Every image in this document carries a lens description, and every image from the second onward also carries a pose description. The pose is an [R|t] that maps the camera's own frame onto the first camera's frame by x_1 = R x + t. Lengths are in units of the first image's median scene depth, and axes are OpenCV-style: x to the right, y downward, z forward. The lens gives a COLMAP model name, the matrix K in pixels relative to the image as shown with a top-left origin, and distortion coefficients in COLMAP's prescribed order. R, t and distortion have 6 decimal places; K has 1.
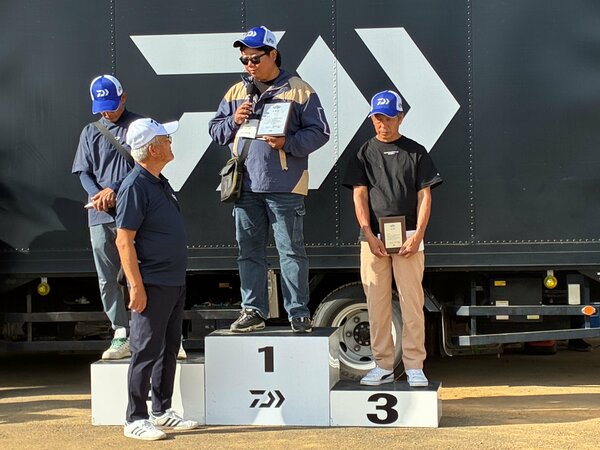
lens RADIAL K [[1505.6, 0, 297.4], [0, 1505.6, 221.0], [0, 0, 1]] dist [0.124260, 0.000000]
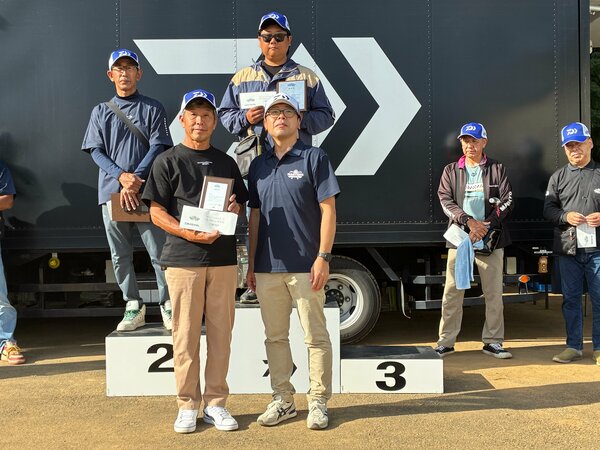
lens RADIAL K [[800.7, 0, 300.8], [0, 800.7, 234.9], [0, 0, 1]] dist [0.019026, 0.000000]
pose [[0.990336, 0.001320, 0.138684, -0.072086], [-0.002991, 0.999925, 0.011838, 0.017286], [-0.138658, -0.012139, 0.990266, 0.398589]]
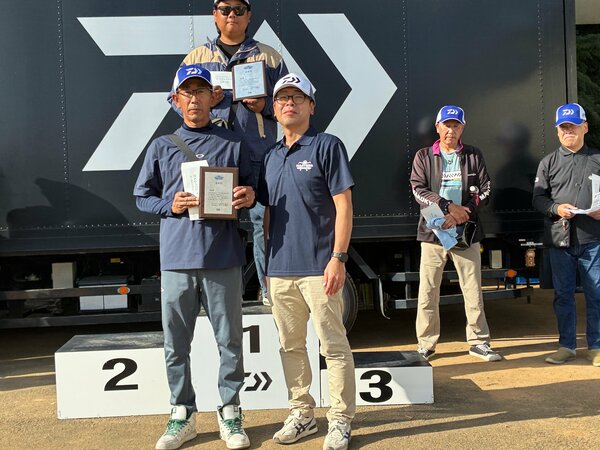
lens RADIAL K [[840.4, 0, 304.1], [0, 840.4, 231.3], [0, 0, 1]] dist [-0.012001, 0.000000]
pose [[0.980177, -0.018984, 0.197212, -0.078182], [0.015844, 0.999722, 0.017488, 0.014961], [-0.197489, -0.014017, 0.980205, 0.429222]]
